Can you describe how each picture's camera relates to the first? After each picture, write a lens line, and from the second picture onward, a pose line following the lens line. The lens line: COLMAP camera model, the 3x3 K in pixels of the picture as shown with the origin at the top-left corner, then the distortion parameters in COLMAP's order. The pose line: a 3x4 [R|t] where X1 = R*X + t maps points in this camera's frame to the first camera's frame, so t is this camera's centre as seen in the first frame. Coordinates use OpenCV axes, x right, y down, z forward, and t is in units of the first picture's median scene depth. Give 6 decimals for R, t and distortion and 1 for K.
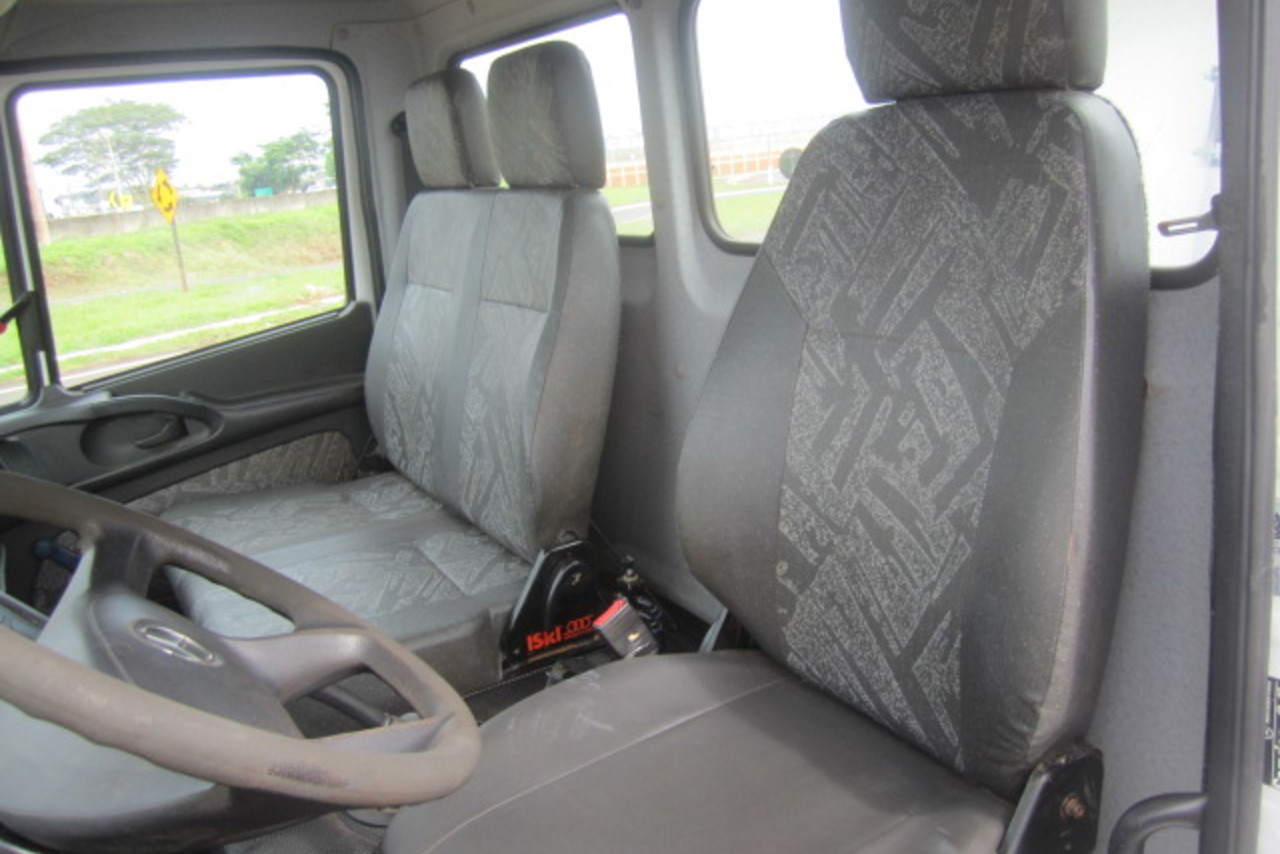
lens RADIAL K [[1080.3, 0, 640.0], [0, 1080.3, 427.0], [0, 0, 1]] dist [-0.016941, -0.017648]
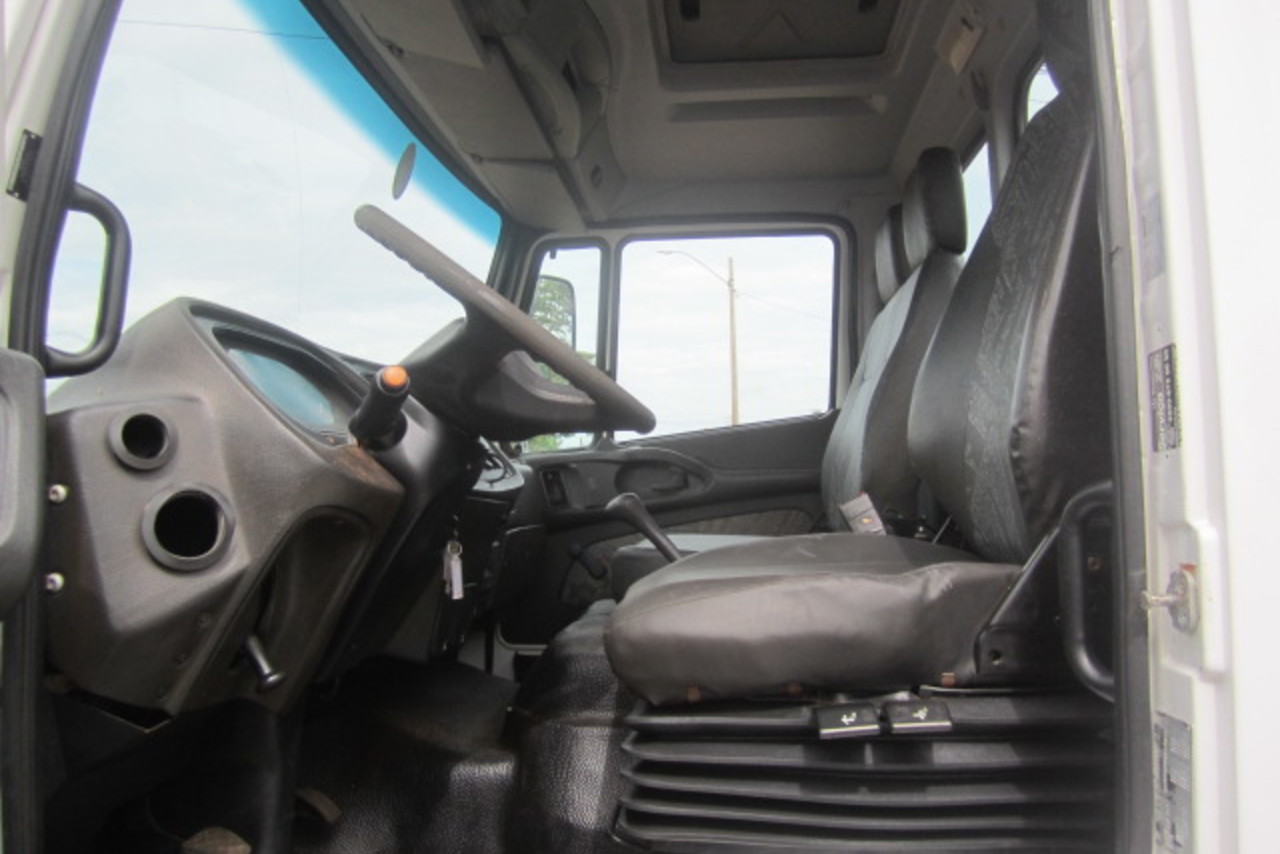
lens RADIAL K [[1080.3, 0, 640.0], [0, 1080.3, 427.0], [0, 0, 1]] dist [-0.016941, -0.017648]
pose [[0.822905, 0.044739, -0.566415, 0.276697], [-0.206231, 0.952427, -0.224391, 0.244907], [0.529430, 0.301465, 0.792983, -0.102021]]
